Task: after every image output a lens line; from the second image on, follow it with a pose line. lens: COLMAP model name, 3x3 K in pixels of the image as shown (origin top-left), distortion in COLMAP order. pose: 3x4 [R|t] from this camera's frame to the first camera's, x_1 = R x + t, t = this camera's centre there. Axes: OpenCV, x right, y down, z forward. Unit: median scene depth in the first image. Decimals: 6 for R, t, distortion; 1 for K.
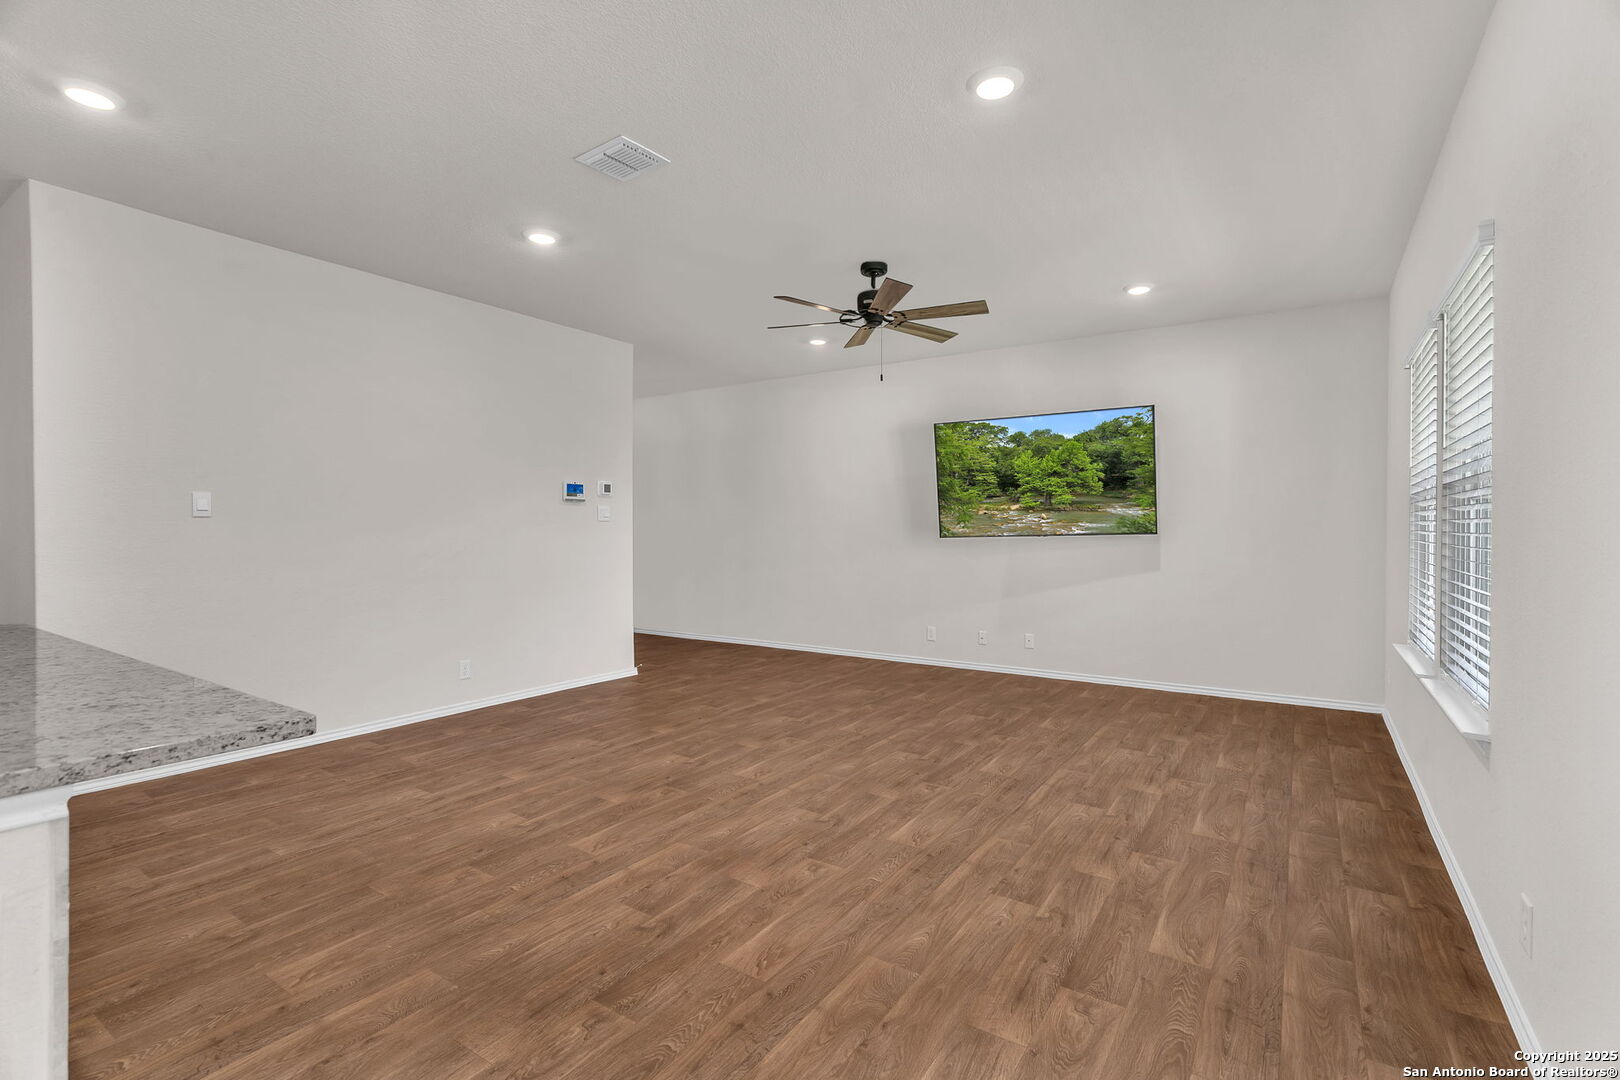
lens RADIAL K [[743.3, 0, 823.7], [0, 743.3, 492.4], [0, 0, 1]] dist [-0.000925, 0.000264]
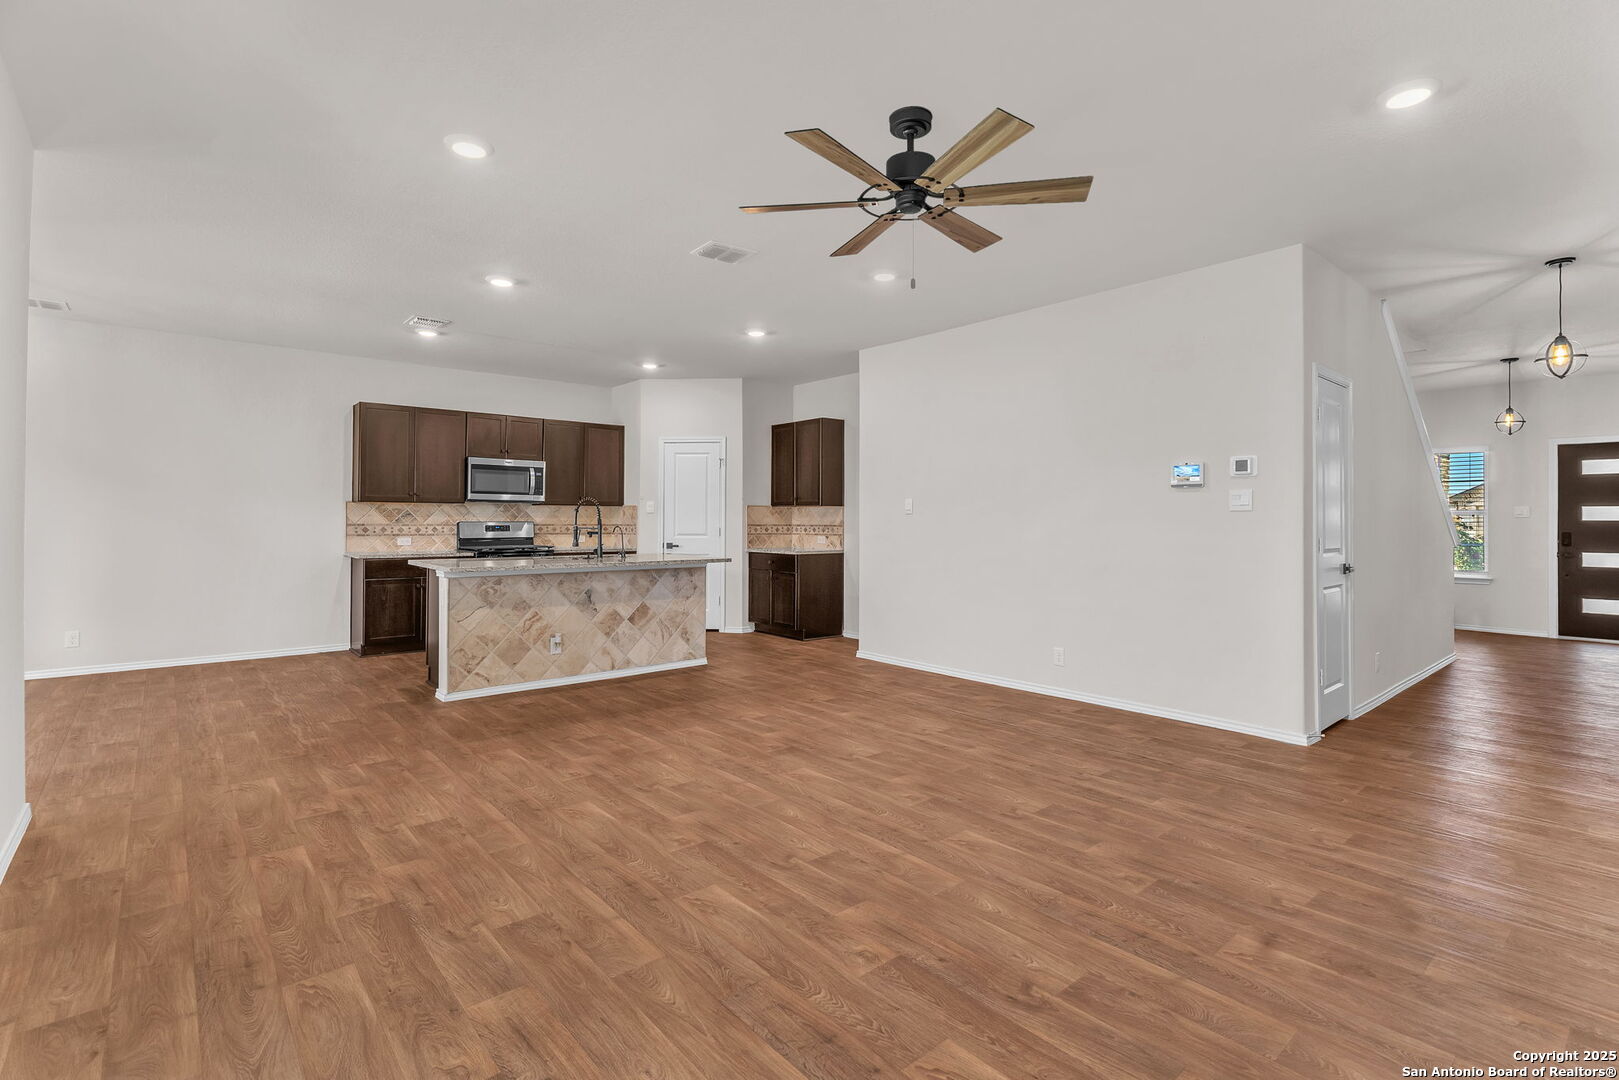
lens RADIAL K [[758.1, 0, 811.3], [0, 758.1, 513.7], [0, 0, 1]] dist [-0.001724, 0.000571]
pose [[-0.286950, -0.012418, -0.957865, 0.991453], [0.045166, 0.998629, -0.026476, 0.080451], [0.956880, -0.050860, -0.285996, 1.538496]]
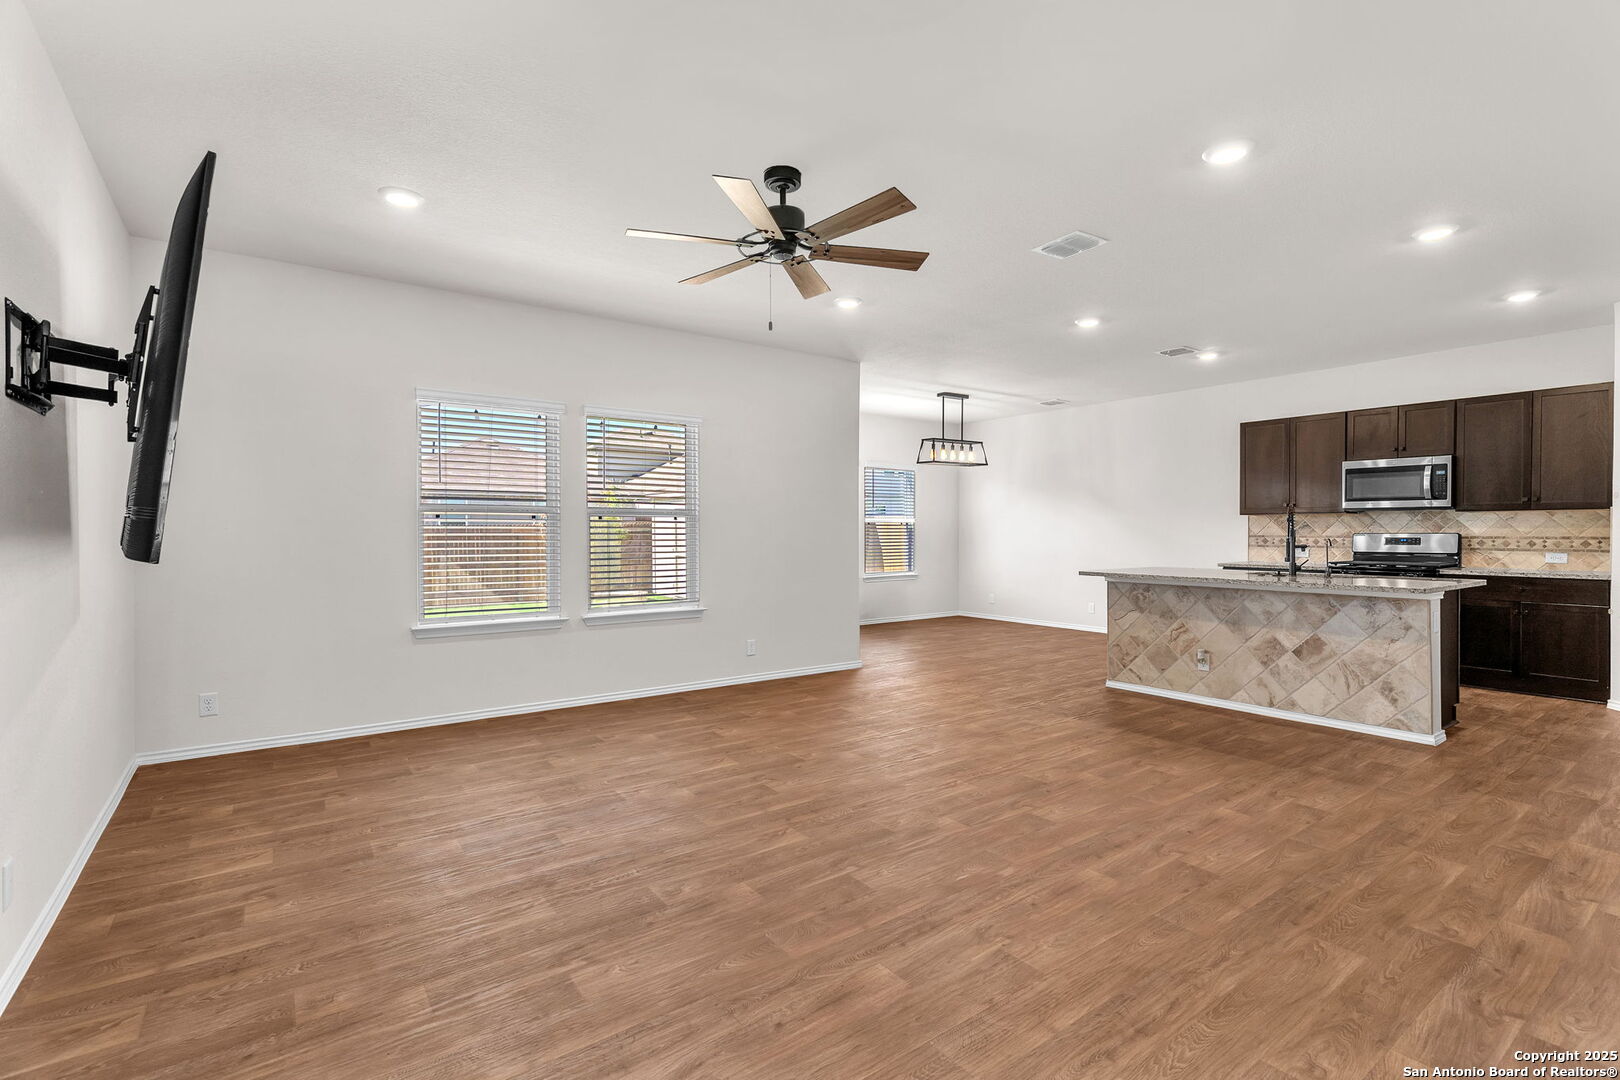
lens RADIAL K [[745.7, 0, 821.0], [0, 745.7, 537.9], [0, 0, 1]] dist [-0.001801, 0.000993]
pose [[-0.935274, -0.004290, 0.353899, -0.315551], [-0.019129, 0.999078, -0.038443, 0.116484], [-0.353408, -0.042724, -0.934493, 2.318542]]
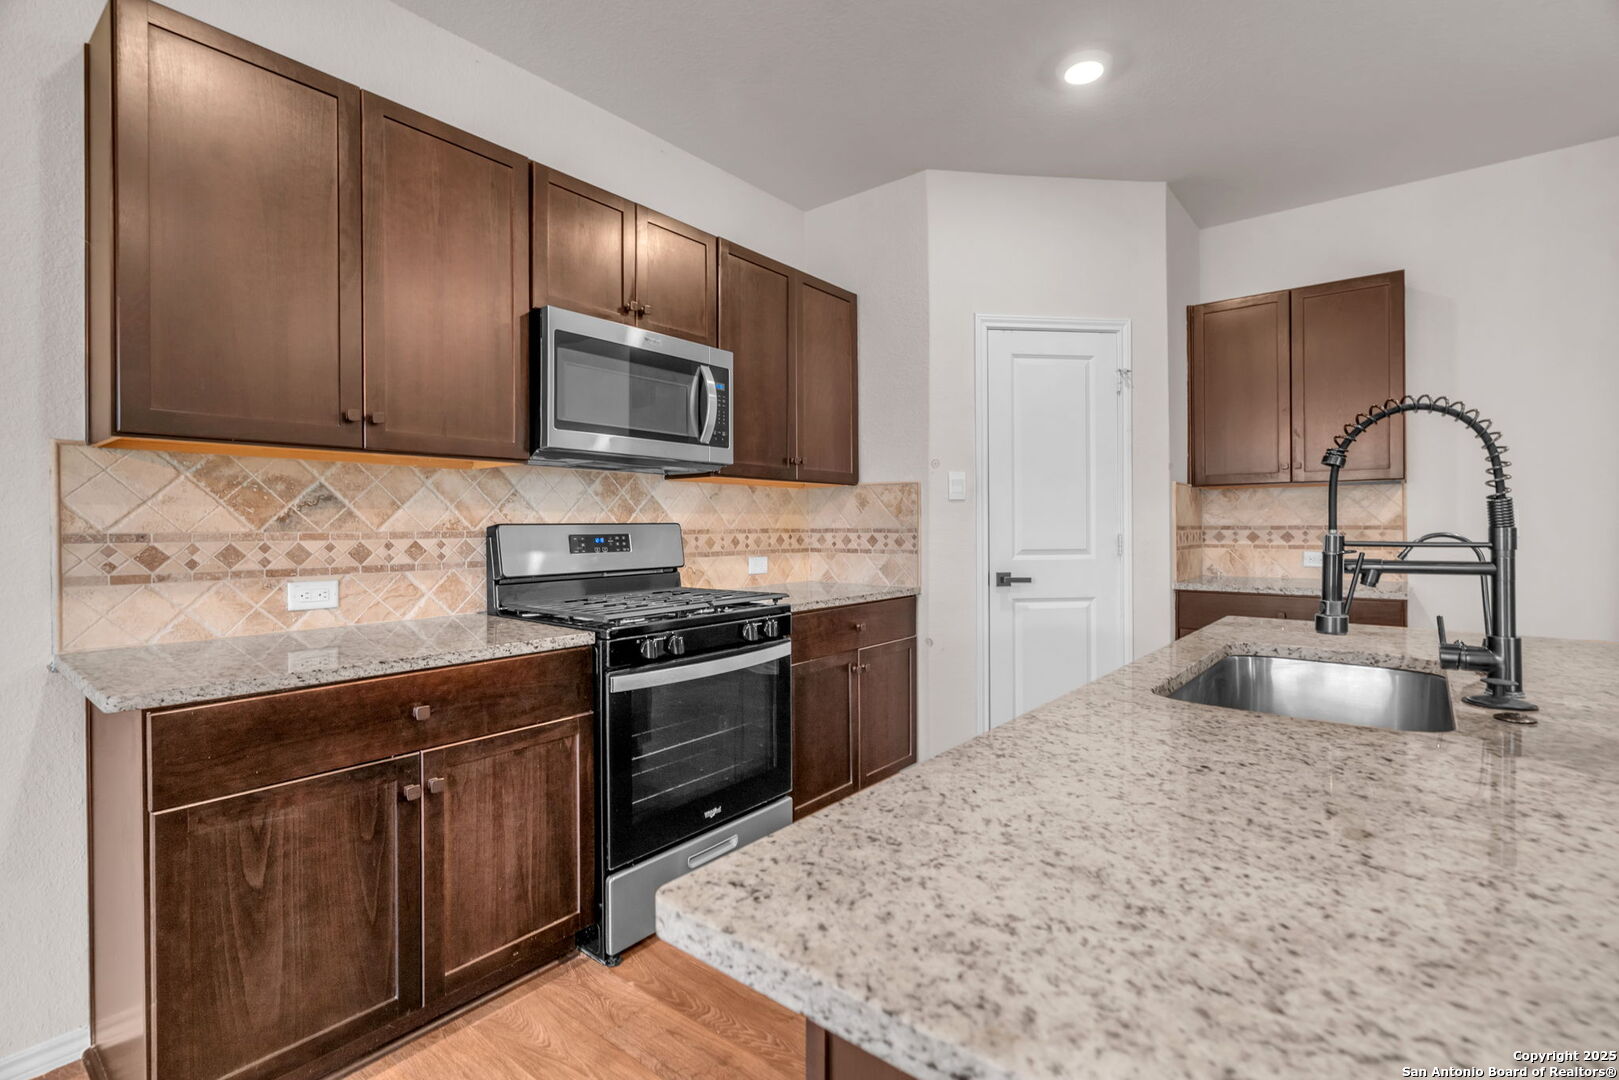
lens RADIAL K [[738.5, 0, 810.9], [0, 738.5, 534.4], [0, 0, 1]] dist [-0.002692, 0.000036]
pose [[-0.096893, 0.010876, -0.995235, -0.291561], [0.054941, 0.998474, 0.005562, 0.015266], [0.993777, -0.054140, -0.097343, 0.161964]]
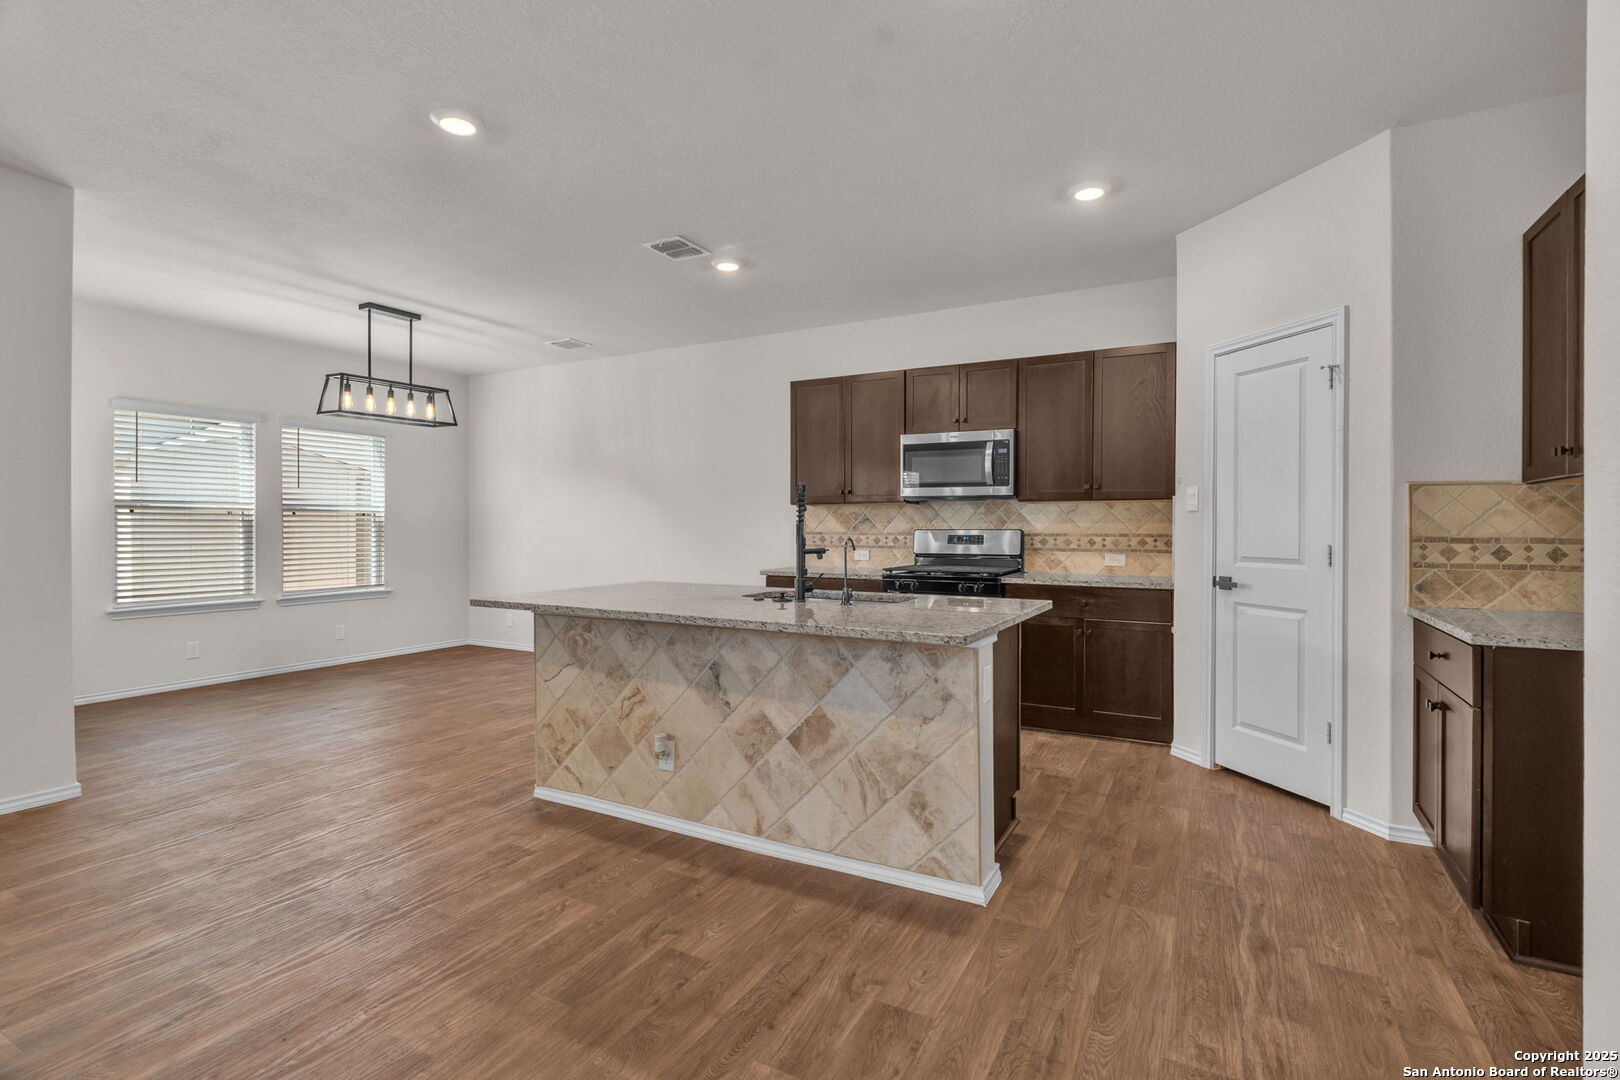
lens RADIAL K [[752.9, 0, 818.3], [0, 752.9, 531.1], [0, 0, 1]] dist [-0.010984, 0.010053]
pose [[-0.996987, -0.002804, -0.077515, -0.643838], [0.000741, 0.998957, -0.045661, 0.071848], [0.077562, -0.045581, -0.995945, 1.433275]]
